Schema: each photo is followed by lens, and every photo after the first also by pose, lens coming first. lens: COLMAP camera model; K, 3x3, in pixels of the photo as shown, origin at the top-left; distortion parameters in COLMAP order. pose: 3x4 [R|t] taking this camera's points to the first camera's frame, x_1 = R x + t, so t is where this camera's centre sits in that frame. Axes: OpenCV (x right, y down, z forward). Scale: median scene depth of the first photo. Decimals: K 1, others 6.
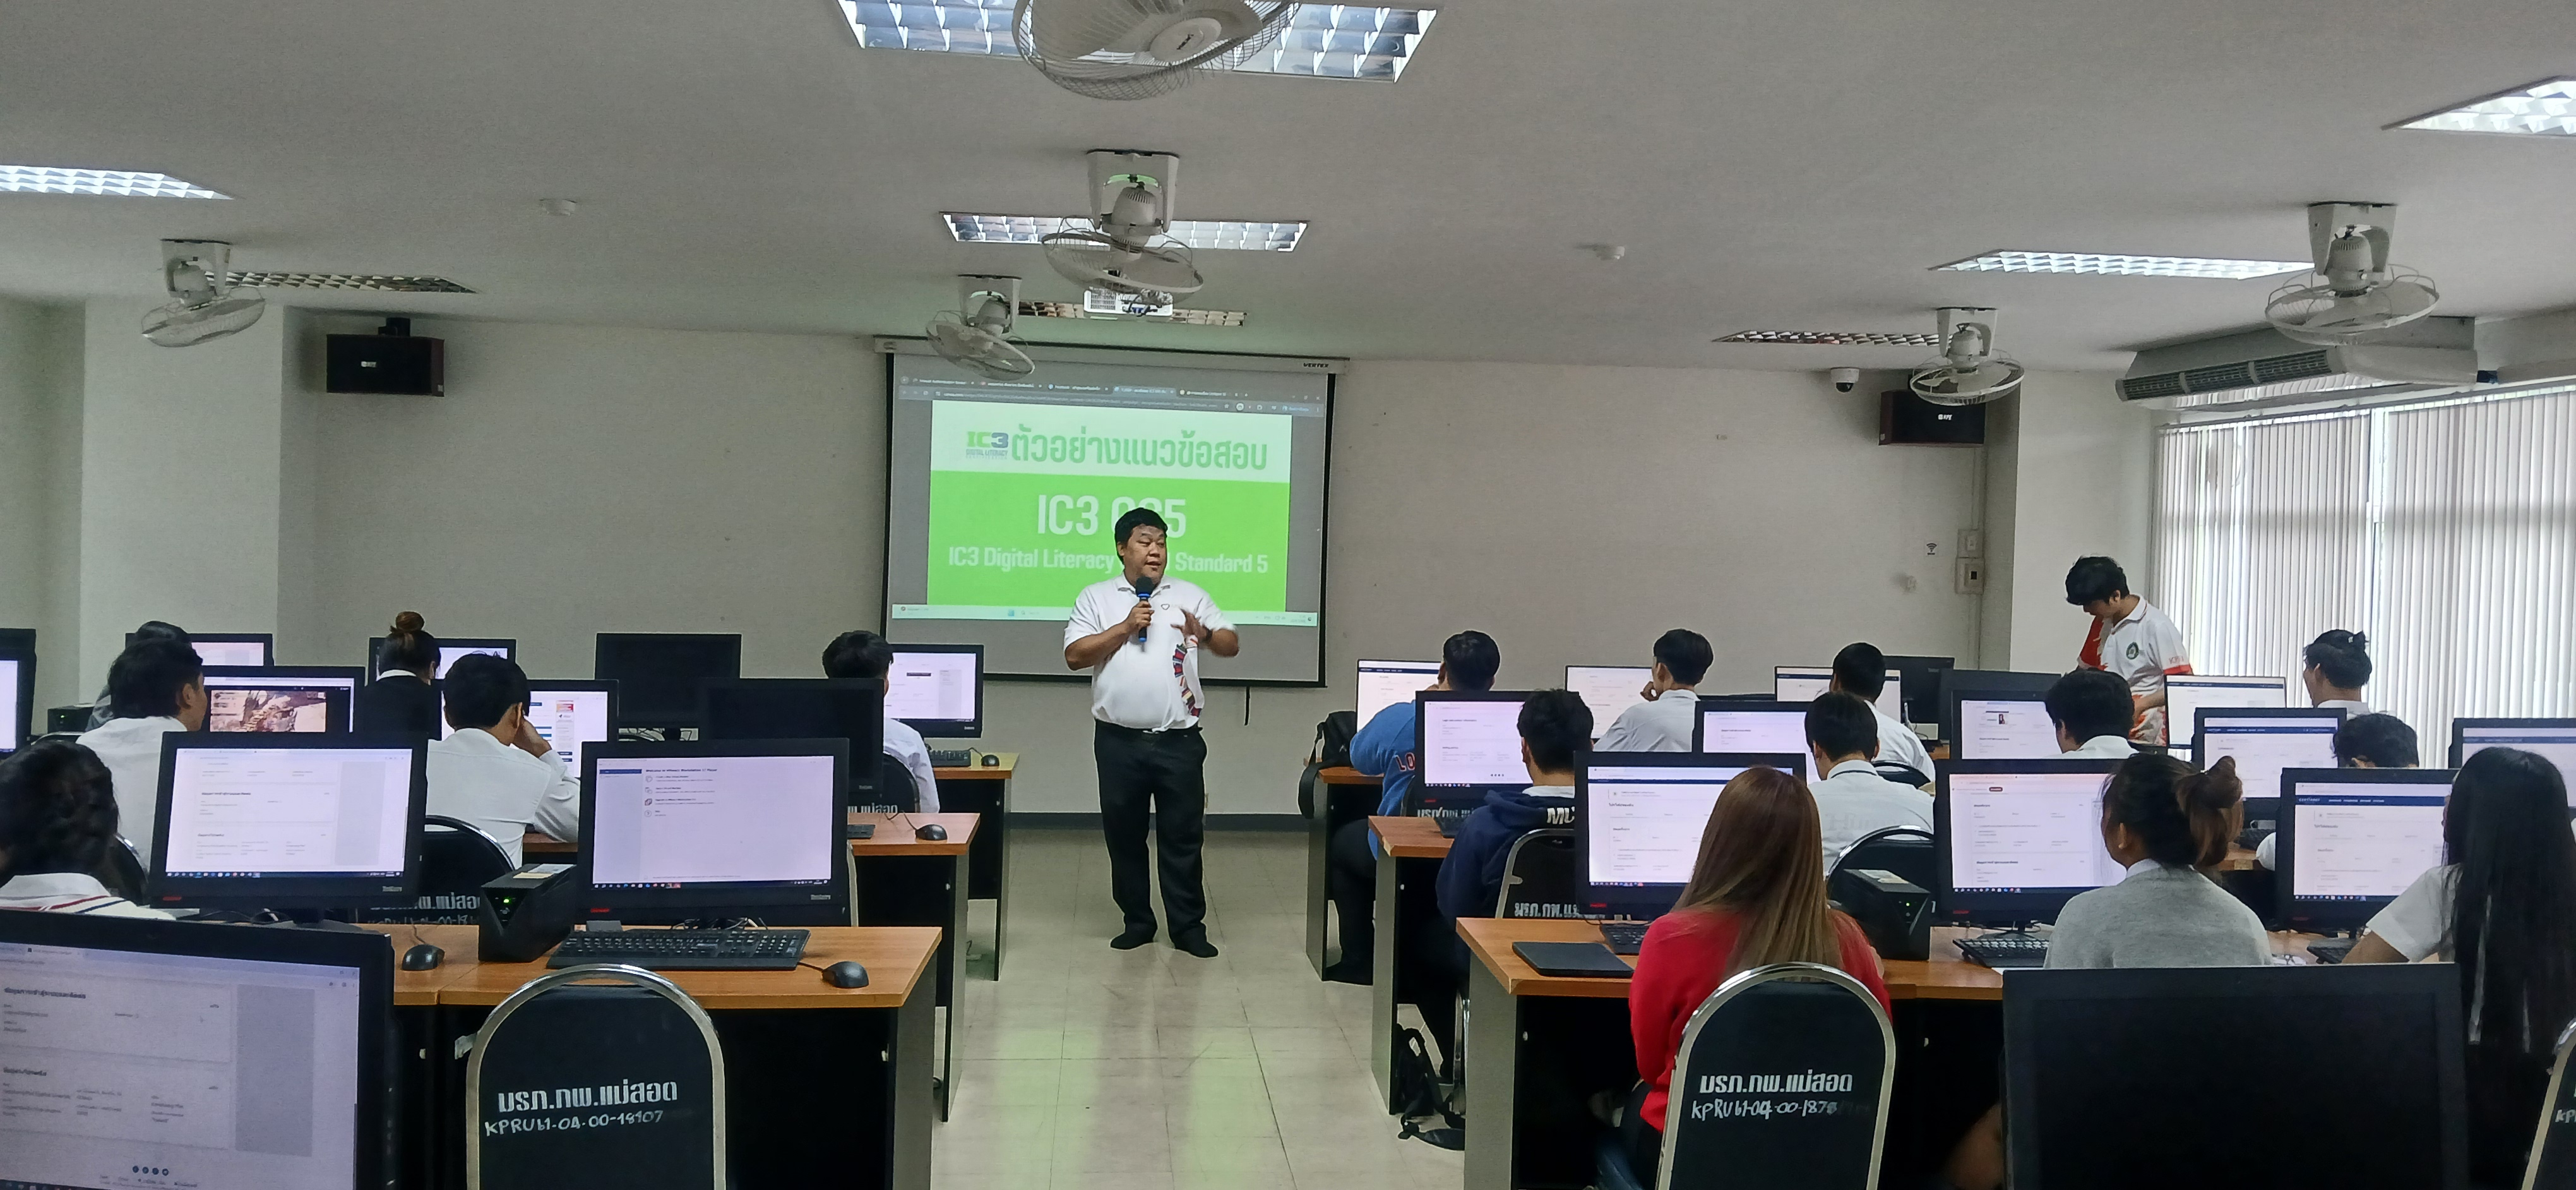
lens RADIAL K [[1999.0, 0, 1295.2], [0, 1999.0, 604.3], [0, 0, 1]] dist [0.025836, -0.026855]
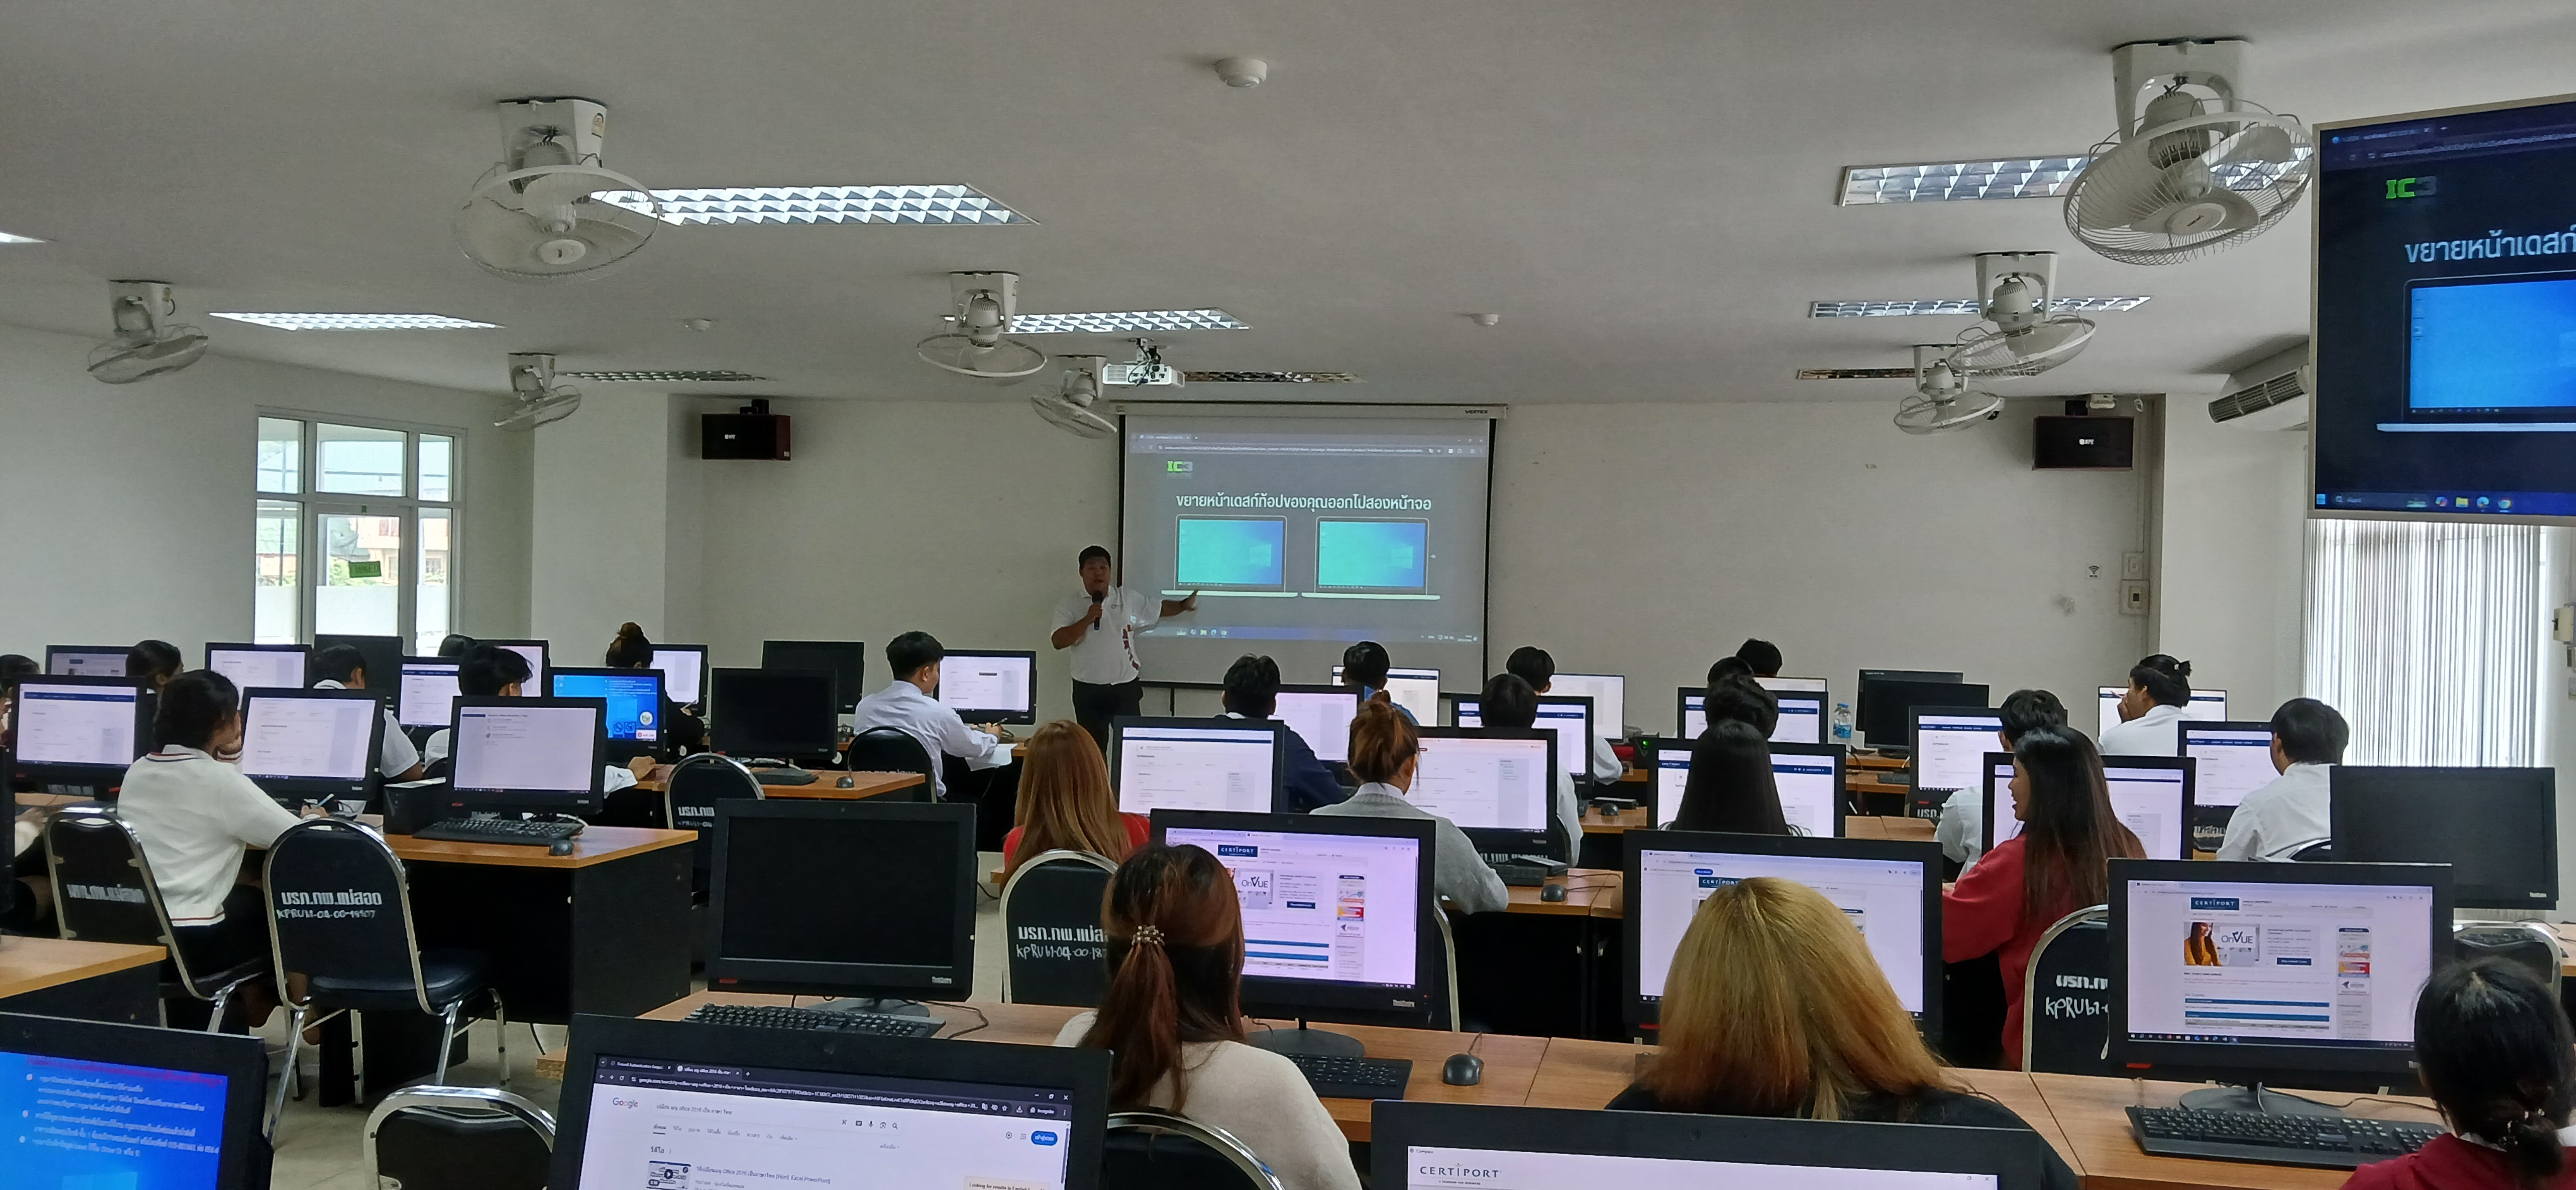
lens RADIAL K [[1999.0, 0, 1272.6], [0, 1999.0, 589.6], [0, 0, 1]] dist [0.025836, -0.026855]
pose [[0.952079, -0.006900, -0.305774, 0.267391], [-0.001861, 0.999596, -0.028350, 0.012361], [0.305846, 0.027560, 0.951682, -0.098436]]
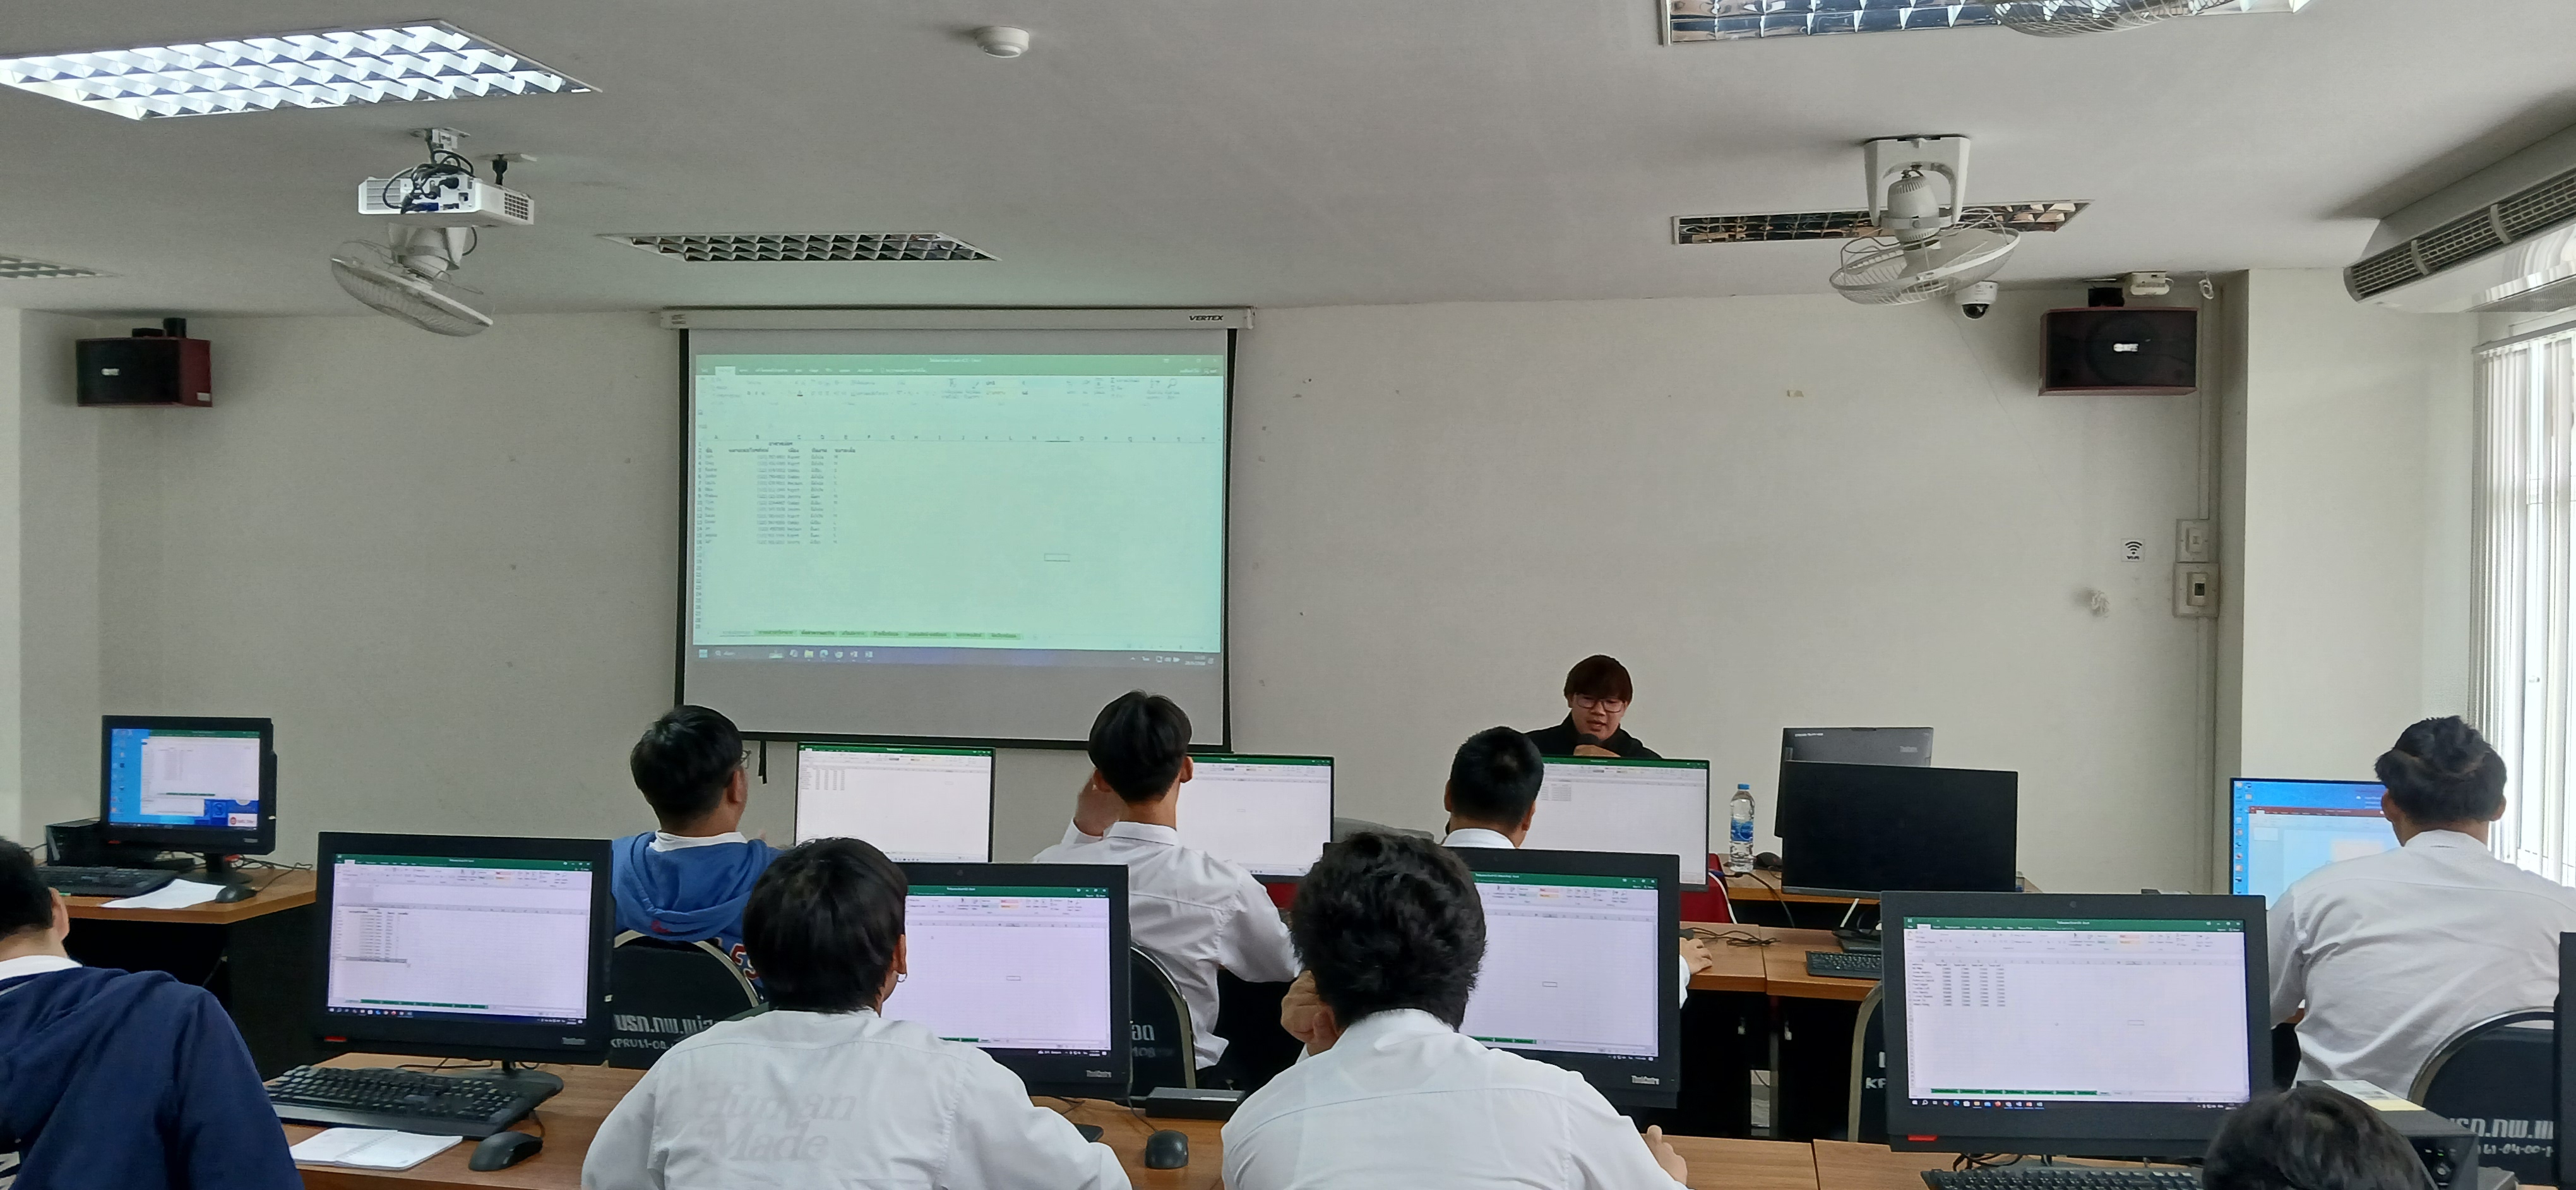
lens RADIAL K [[2137.3, 0, 1275.7], [0, 2137.3, 606.9], [0, 0, 1]] dist [0.011229, -0.000938]
pose [[0.964930, -0.015841, -0.262030, 0.263435], [0.011645, 0.999778, -0.017559, 0.000344], [0.262250, 0.013892, 0.964900, 0.282487]]
